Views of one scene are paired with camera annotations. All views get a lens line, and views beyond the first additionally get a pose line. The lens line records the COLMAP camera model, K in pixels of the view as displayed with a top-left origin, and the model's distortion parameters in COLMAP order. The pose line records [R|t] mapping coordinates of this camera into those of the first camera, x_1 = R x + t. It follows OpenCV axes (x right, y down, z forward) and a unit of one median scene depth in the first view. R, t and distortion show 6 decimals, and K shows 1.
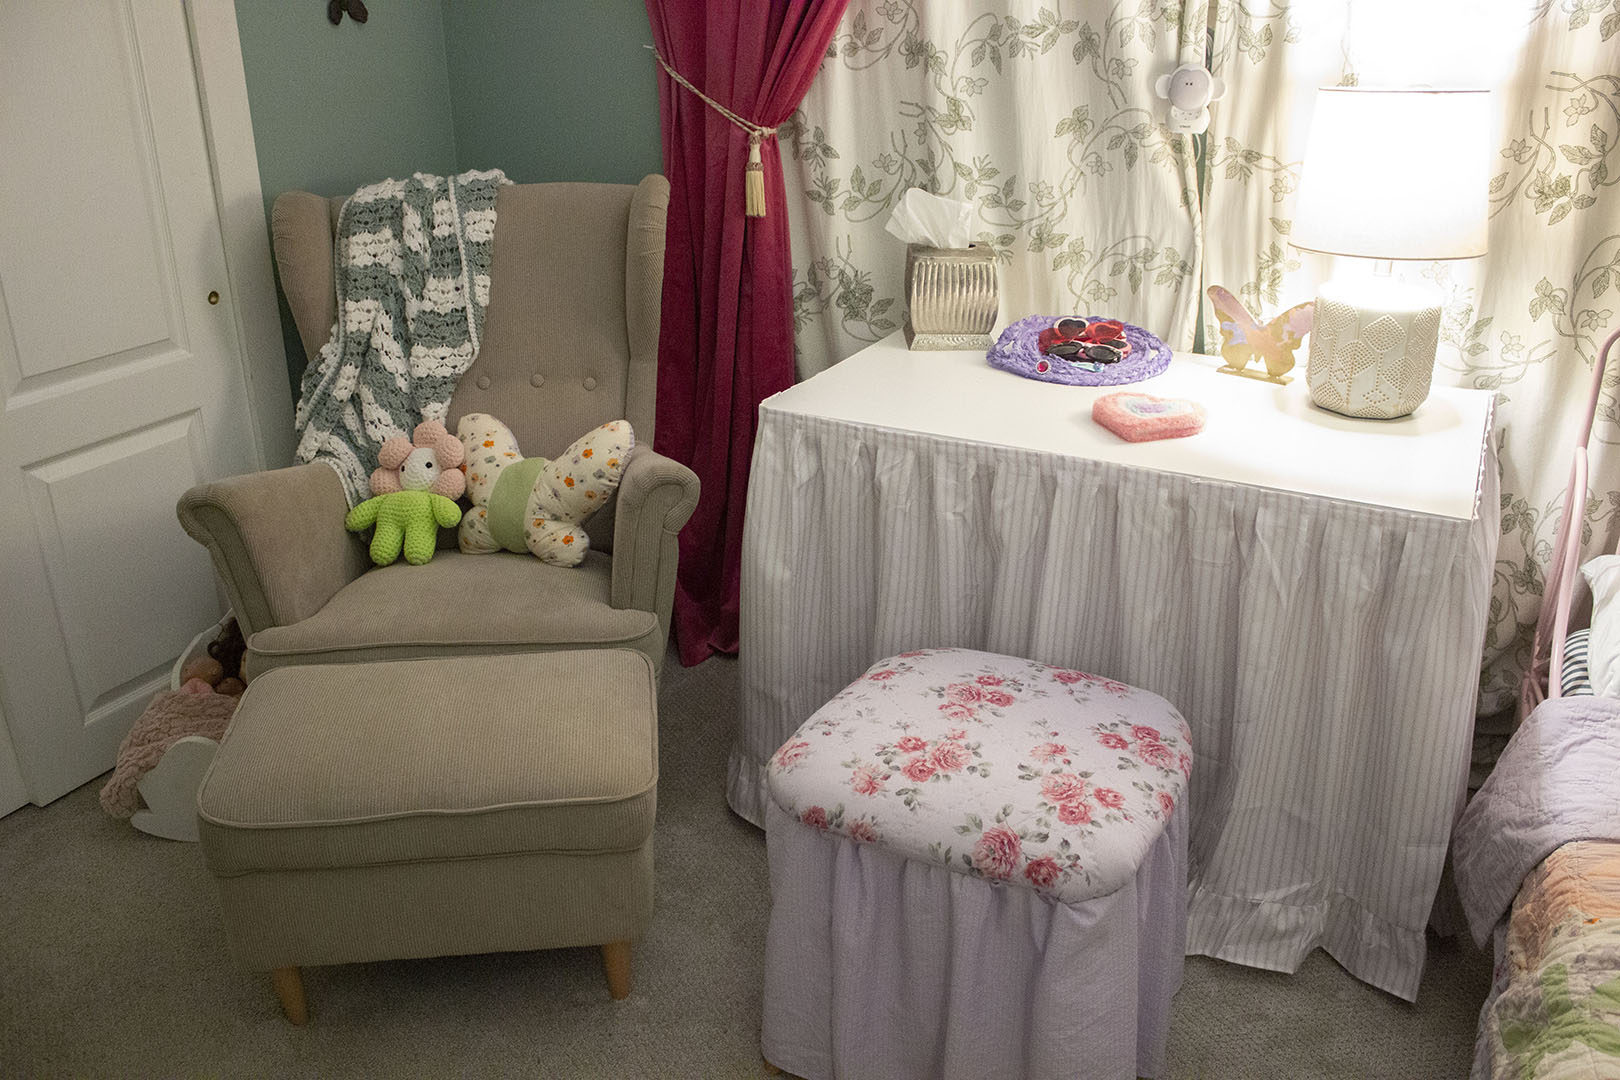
lens RADIAL K [[1358.2, 0, 810.0], [0, 1358.2, 540.0], [0, 0, 1]] dist [-0.165871, 0.148855]
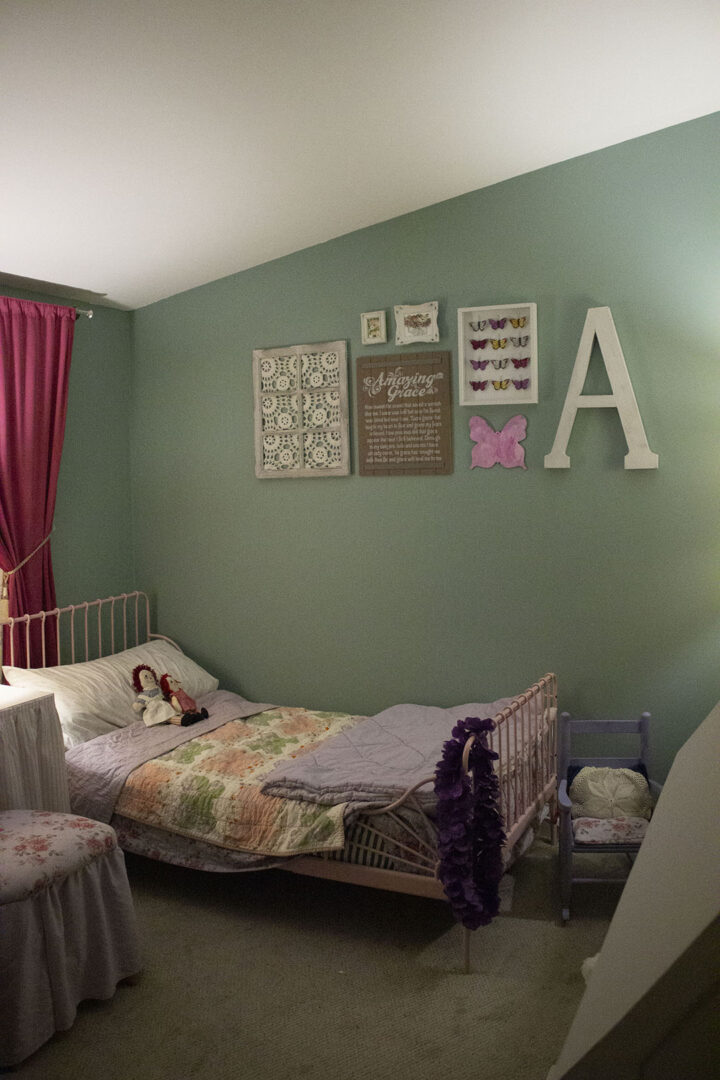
lens RADIAL K [[905.5, 0, 361.1], [0, 905.5, 526.6], [0, 0, 1]] dist [-0.165871, 0.148855]
pose [[-0.037197, -0.059397, 0.997541, -0.923737], [0.407136, 0.910726, 0.069409, -0.136827], [-0.912610, 0.408717, -0.009693, 0.208936]]
